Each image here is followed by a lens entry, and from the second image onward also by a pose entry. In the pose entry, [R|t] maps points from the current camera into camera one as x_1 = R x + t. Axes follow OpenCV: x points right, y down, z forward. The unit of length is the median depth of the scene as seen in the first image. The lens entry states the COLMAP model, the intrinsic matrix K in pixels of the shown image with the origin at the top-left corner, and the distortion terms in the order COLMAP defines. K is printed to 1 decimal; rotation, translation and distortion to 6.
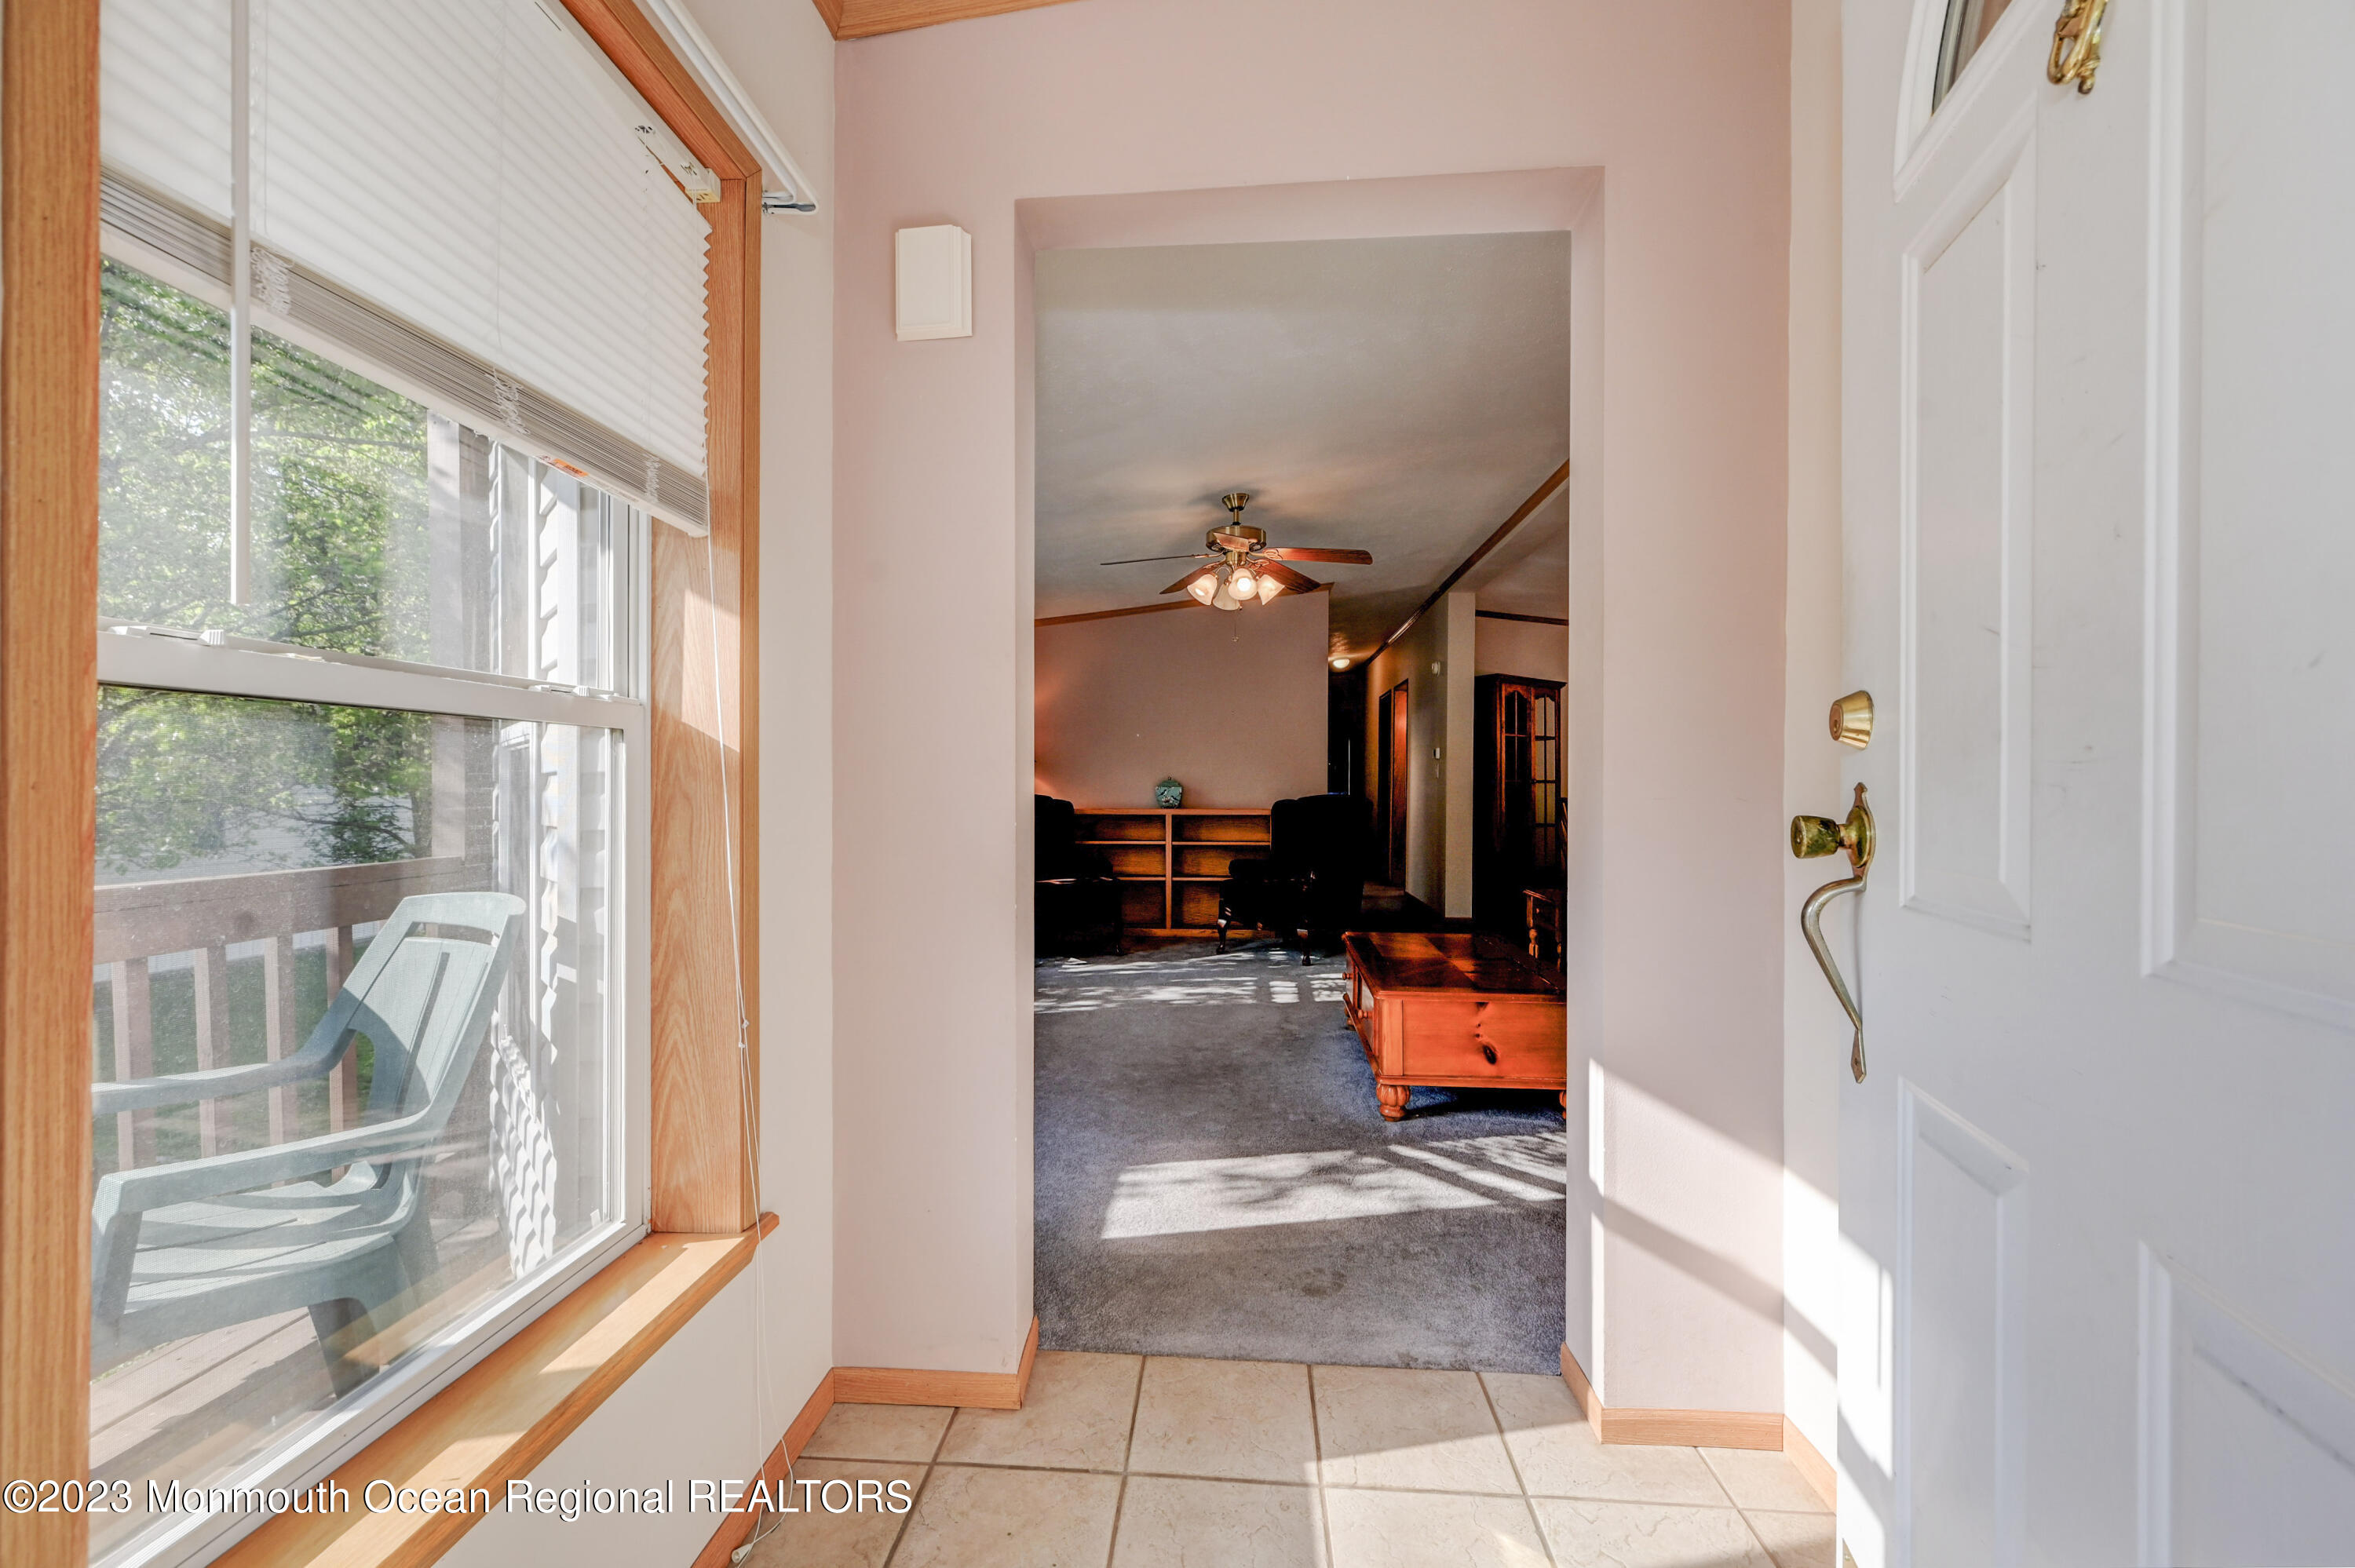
lens RADIAL K [[933.6, 0, 1177.5], [0, 933.6, 784.0], [0, 0, 1]] dist [-0.000108, 0.000320]
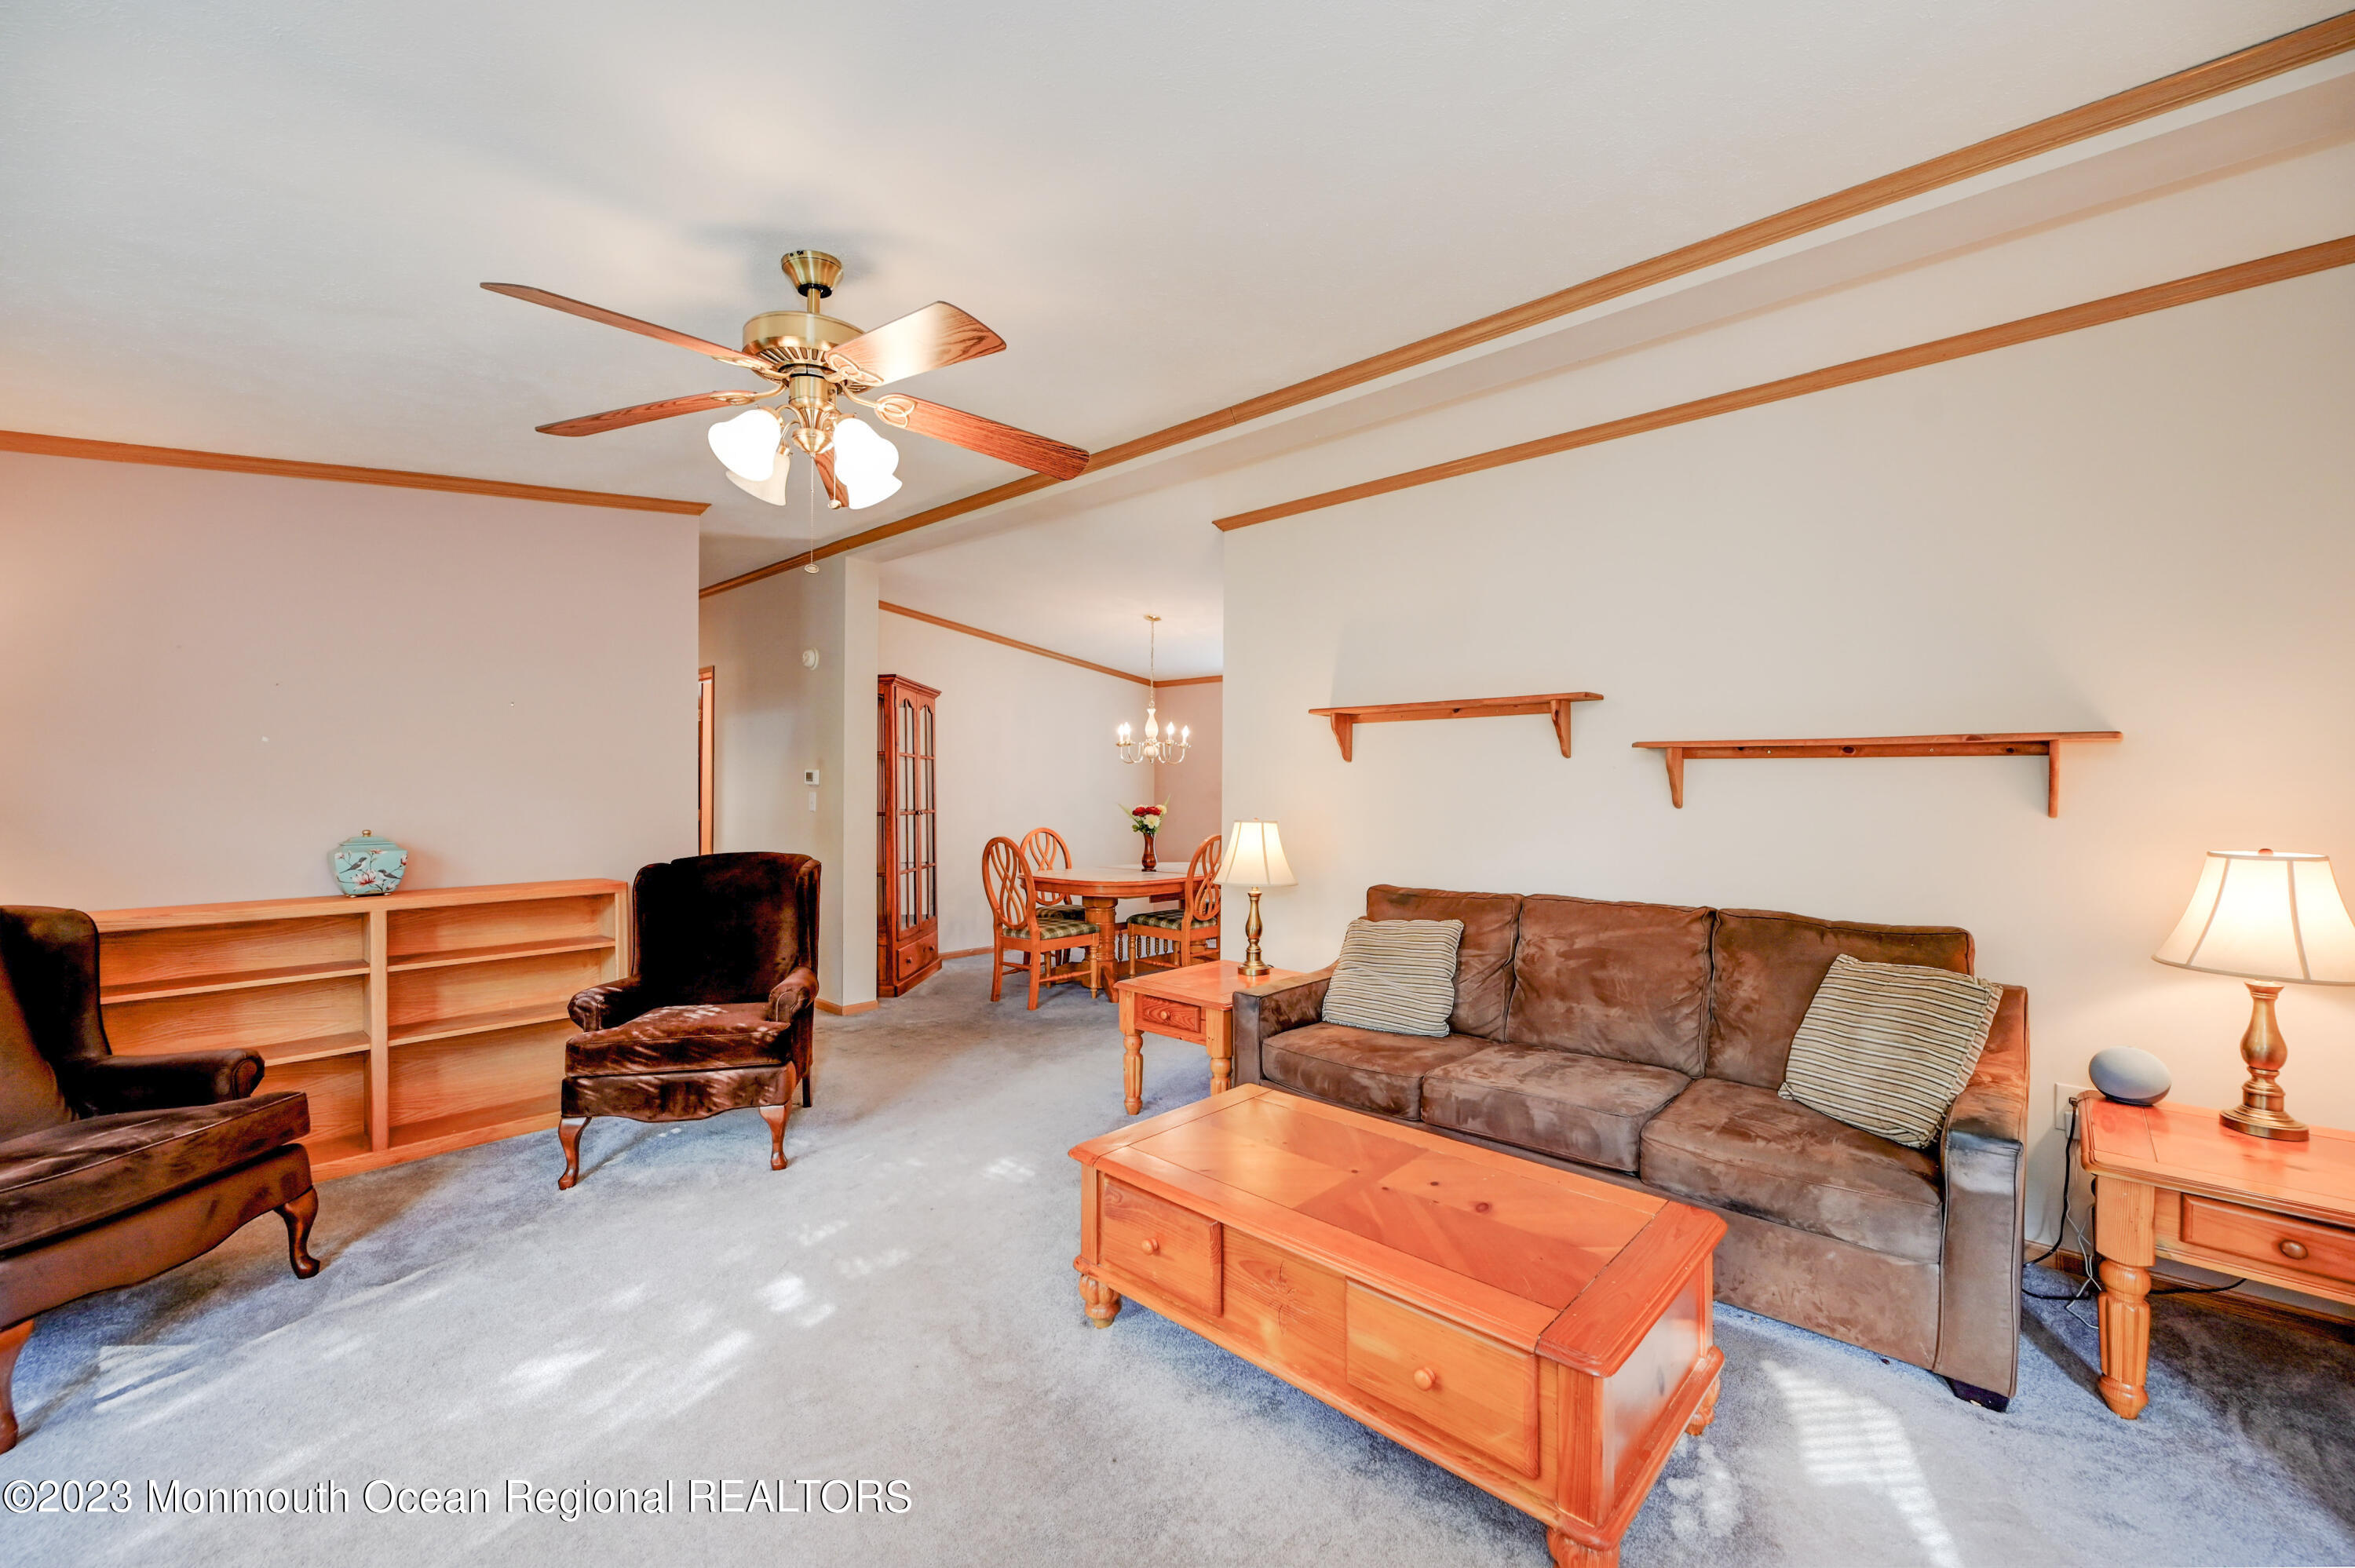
lens RADIAL K [[933.6, 0, 1177.5], [0, 933.6, 784.0], [0, 0, 1]] dist [-0.000108, 0.000320]
pose [[0.619840, 0.000508, 0.784728, -0.130308], [-0.001057, 0.999999, 0.000187, -0.032068], [-0.784727, -0.000946, 0.619841, 0.384056]]
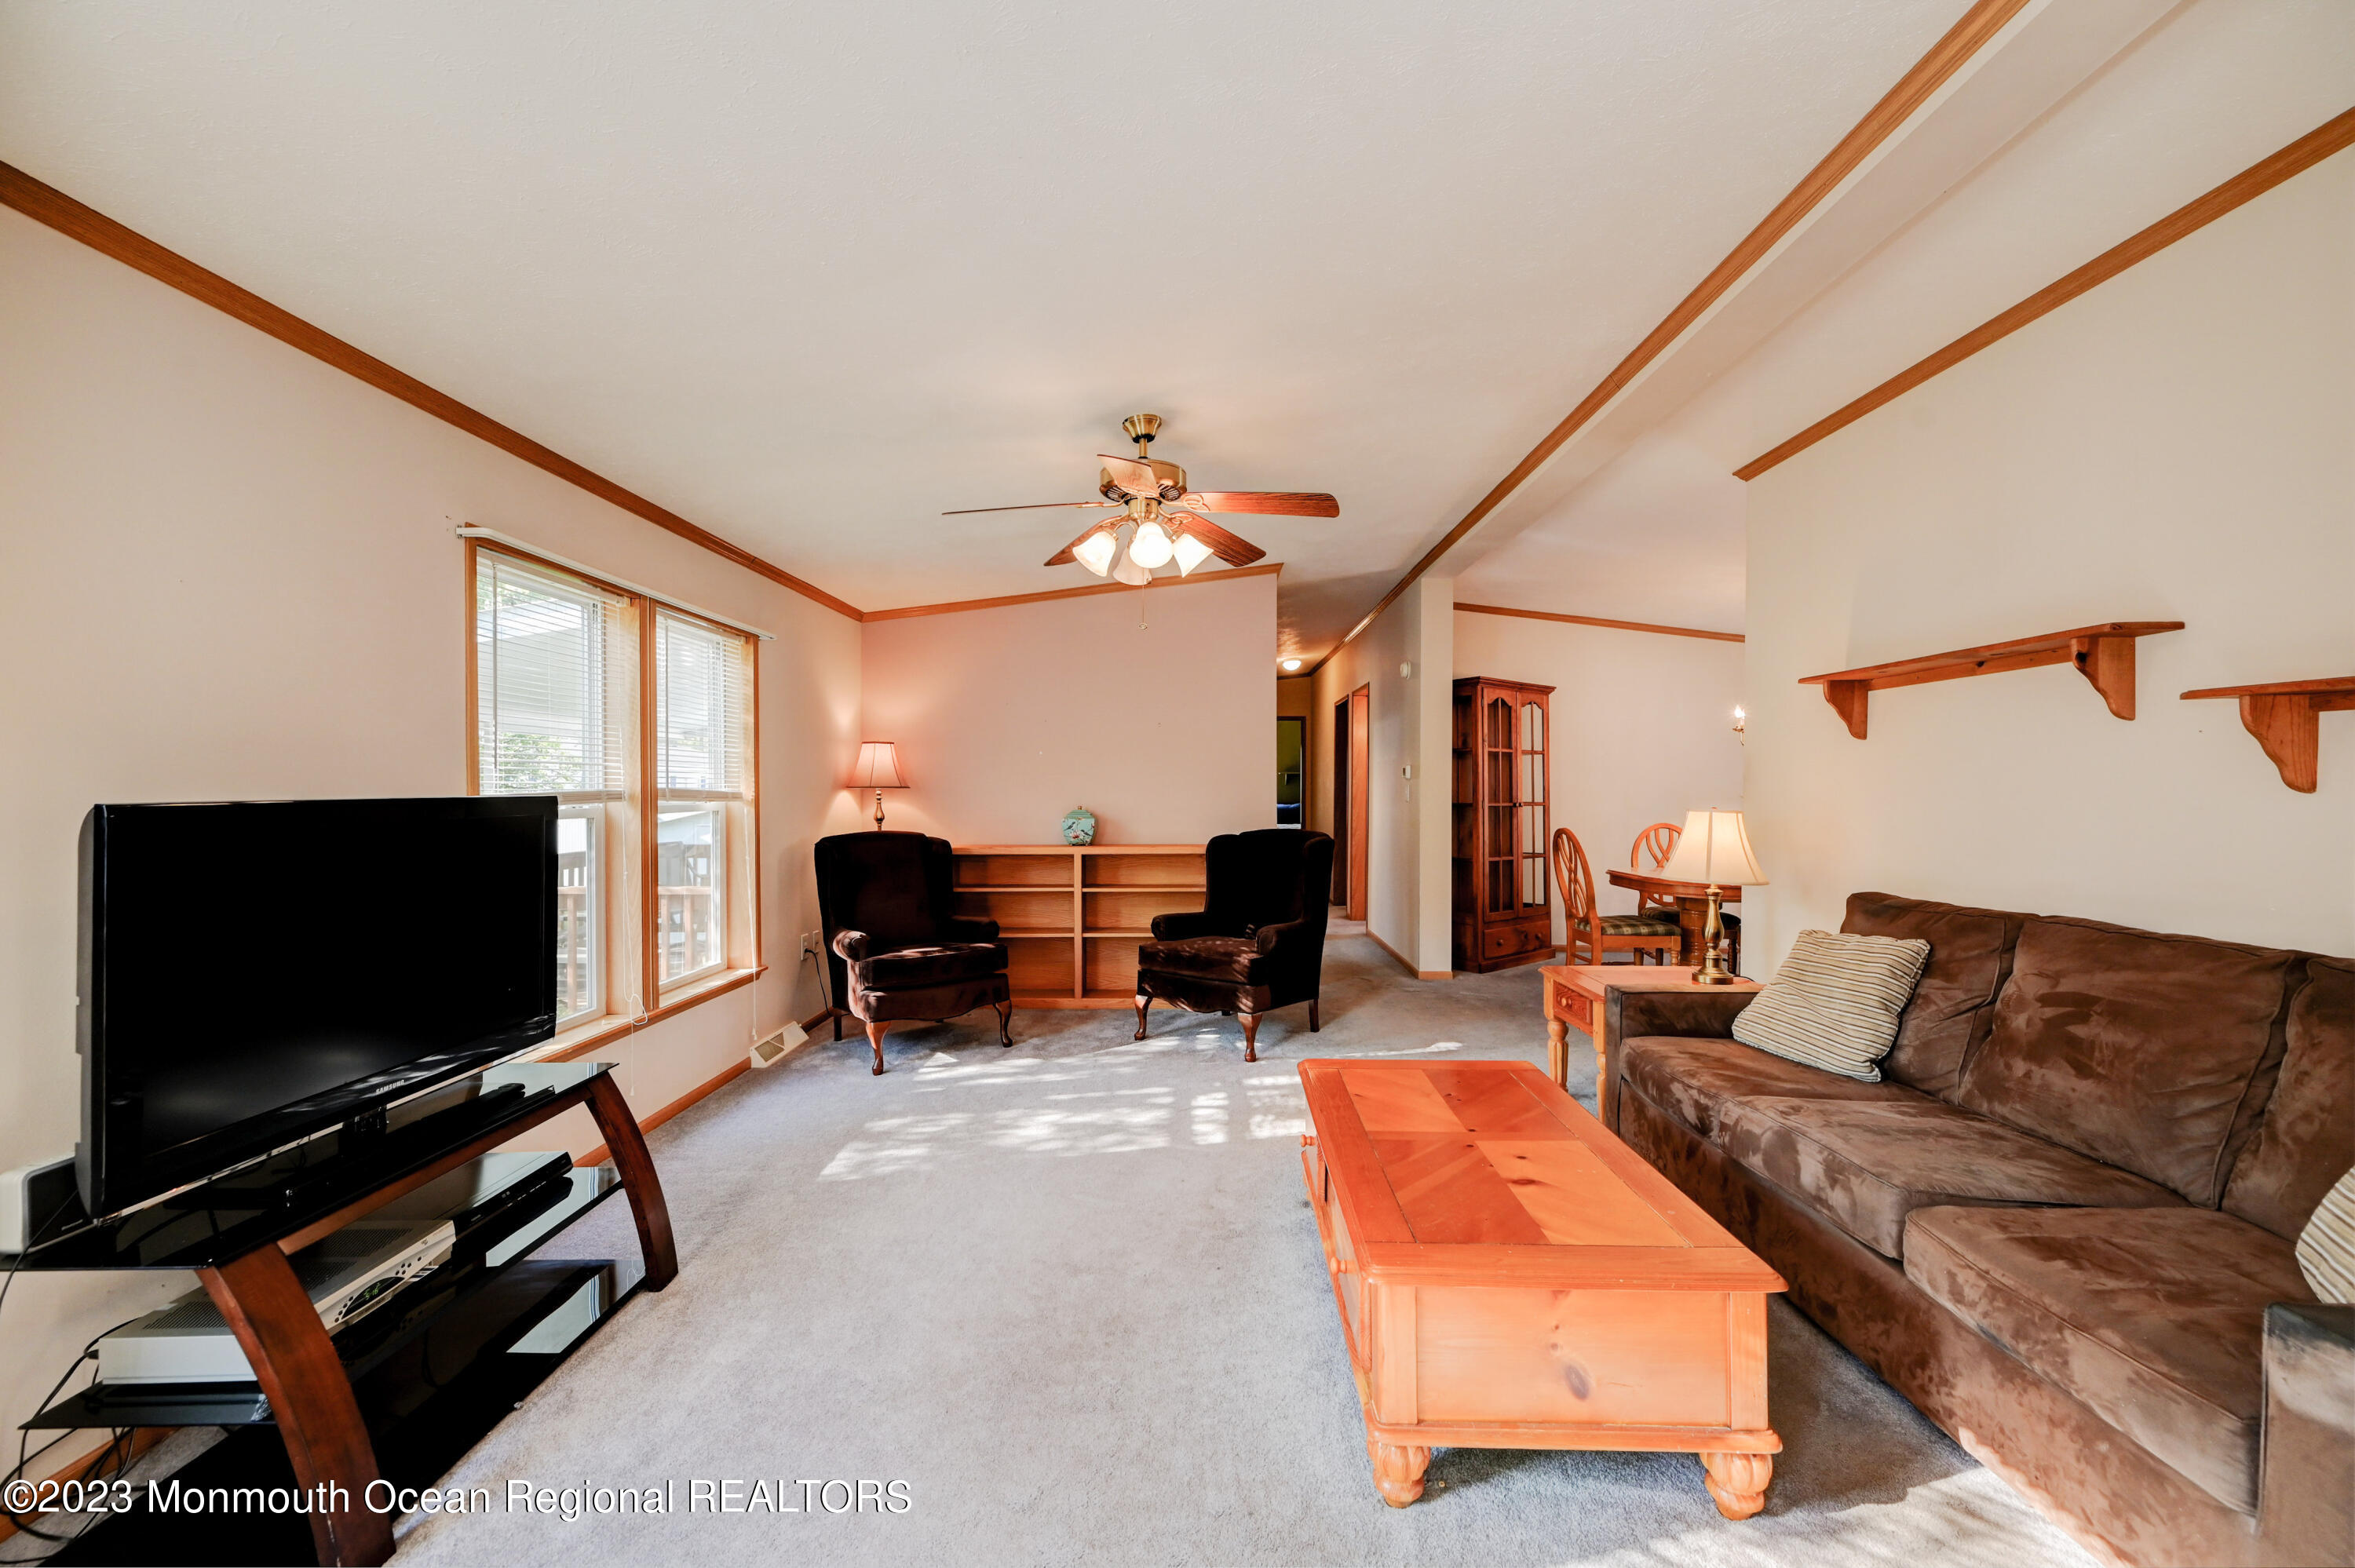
lens RADIAL K [[933.6, 0, 1177.5], [0, 933.6, 784.0], [0, 0, 1]] dist [-0.000108, 0.000320]
pose [[0.998625, -0.005041, 0.052184, 0.034123], [0.005212, 0.999981, -0.003137, -0.023512], [-0.052168, 0.003405, 0.998633, 0.205516]]
